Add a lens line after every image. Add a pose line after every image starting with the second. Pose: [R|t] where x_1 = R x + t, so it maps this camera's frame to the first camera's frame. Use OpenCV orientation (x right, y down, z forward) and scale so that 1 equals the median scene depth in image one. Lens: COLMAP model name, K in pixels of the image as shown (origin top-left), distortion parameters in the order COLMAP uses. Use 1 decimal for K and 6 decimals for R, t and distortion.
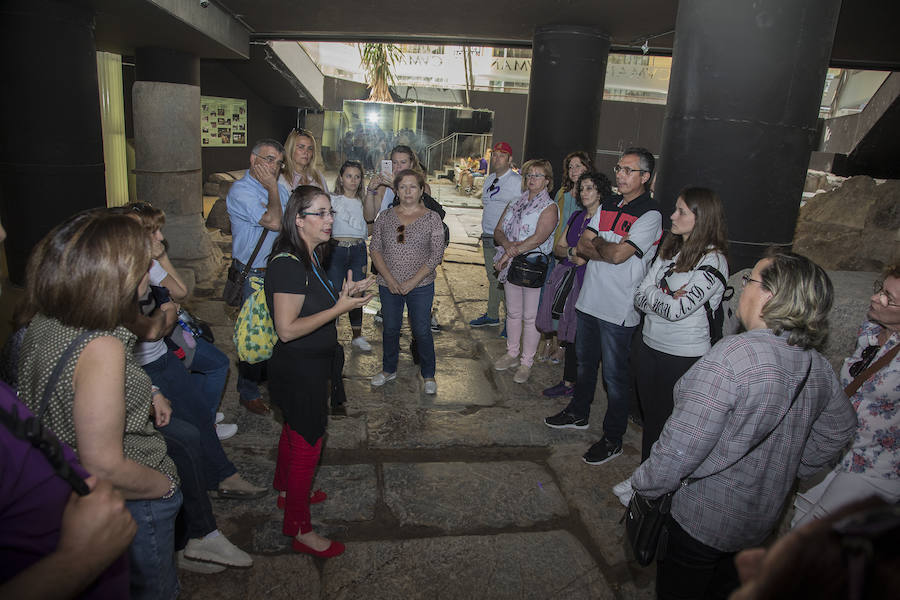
lens RADIAL K [[590.7, 0, 450.0], [0, 590.7, 300.0], [0, 0, 1]] dist [-0.124834, 0.058816]
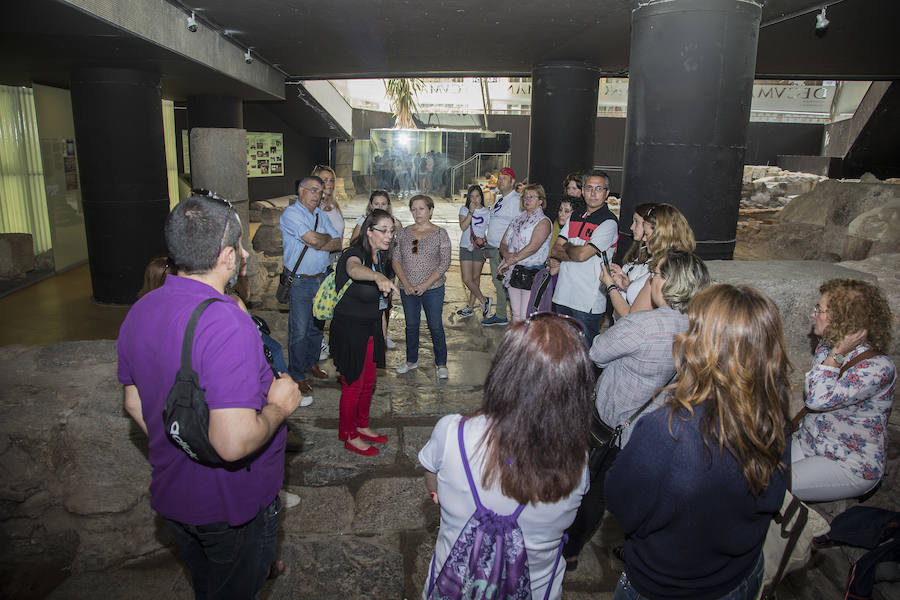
lens RADIAL K [[603.4, 0, 447.9], [0, 603.4, 289.4], [0, 0, 1]] dist [-0.090002, 0.004238]
pose [[0.997288, -0.034475, -0.065030, 0.033047], [0.031159, 0.998196, -0.051324, 0.022708], [0.066682, 0.049159, 0.996563, -0.131978]]
